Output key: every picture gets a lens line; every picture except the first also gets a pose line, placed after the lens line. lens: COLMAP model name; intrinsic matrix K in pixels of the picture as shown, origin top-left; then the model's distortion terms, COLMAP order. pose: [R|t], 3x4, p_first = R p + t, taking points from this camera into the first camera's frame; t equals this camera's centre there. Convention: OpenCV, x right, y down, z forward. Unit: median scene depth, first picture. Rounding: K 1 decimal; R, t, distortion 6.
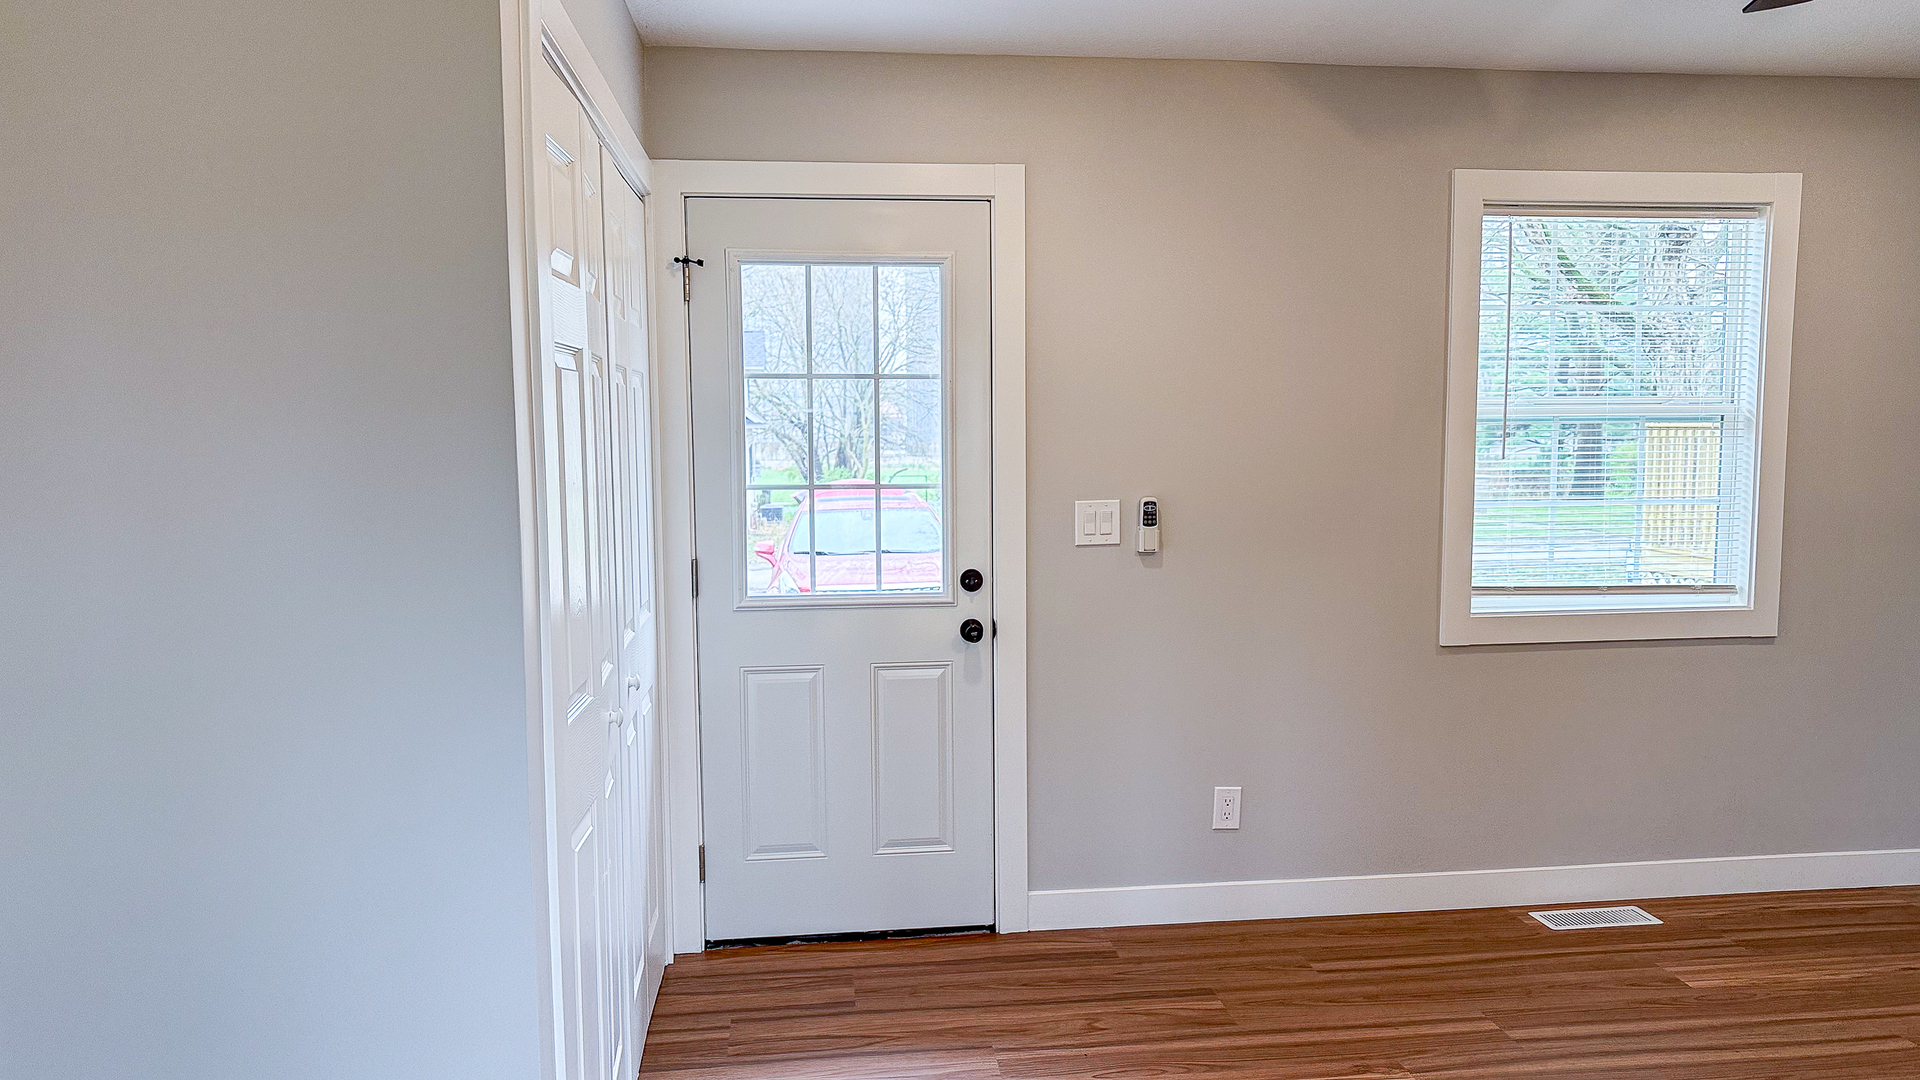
lens RADIAL K [[1404.5, 0, 960.0], [0, 1404.5, 540.0], [0, 0, 1]] dist [0.000606, 0.008221]
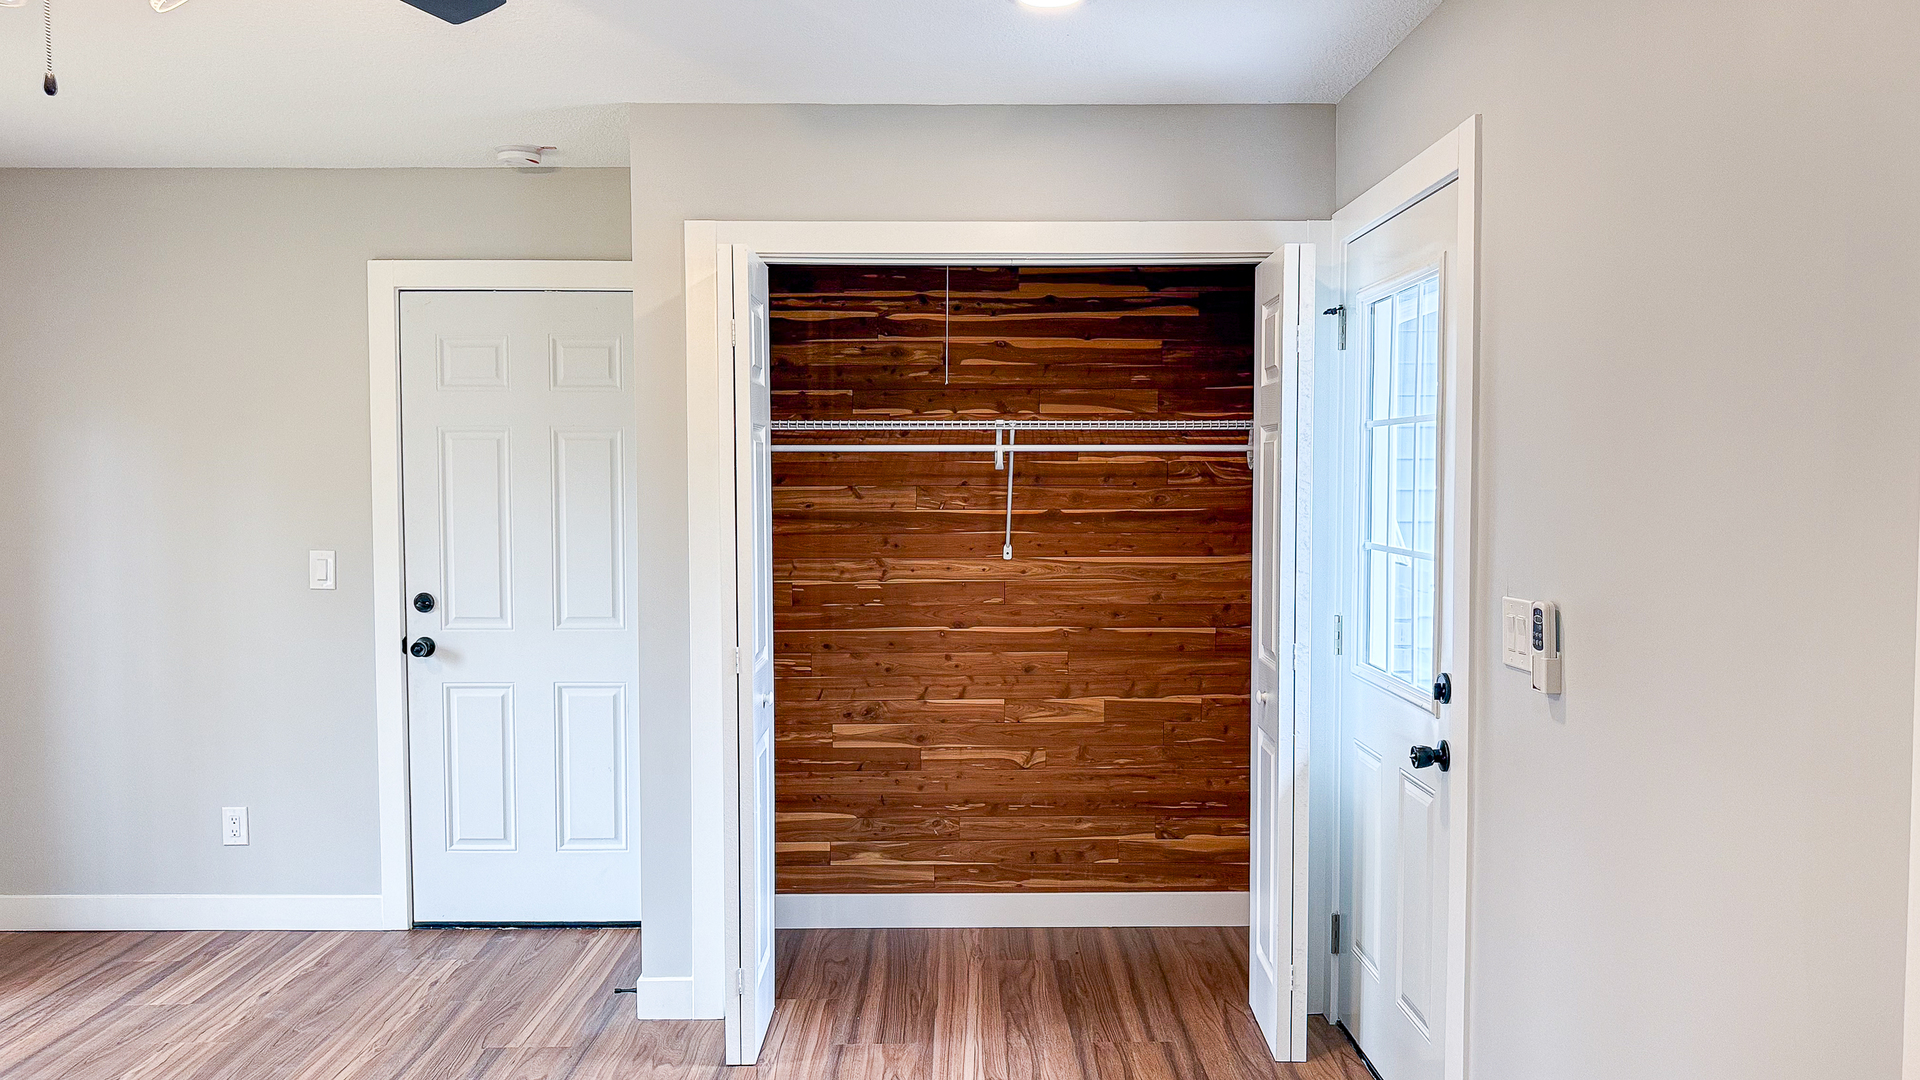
lens RADIAL K [[1404.5, 0, 960.0], [0, 1404.5, 540.0], [0, 0, 1]] dist [0.000606, 0.008221]
pose [[-0.120575, 0.050730, -0.991407, 0.838416], [-0.095619, 0.993456, 0.062464, -0.079588], [0.988088, 0.102329, -0.114935, 0.882207]]
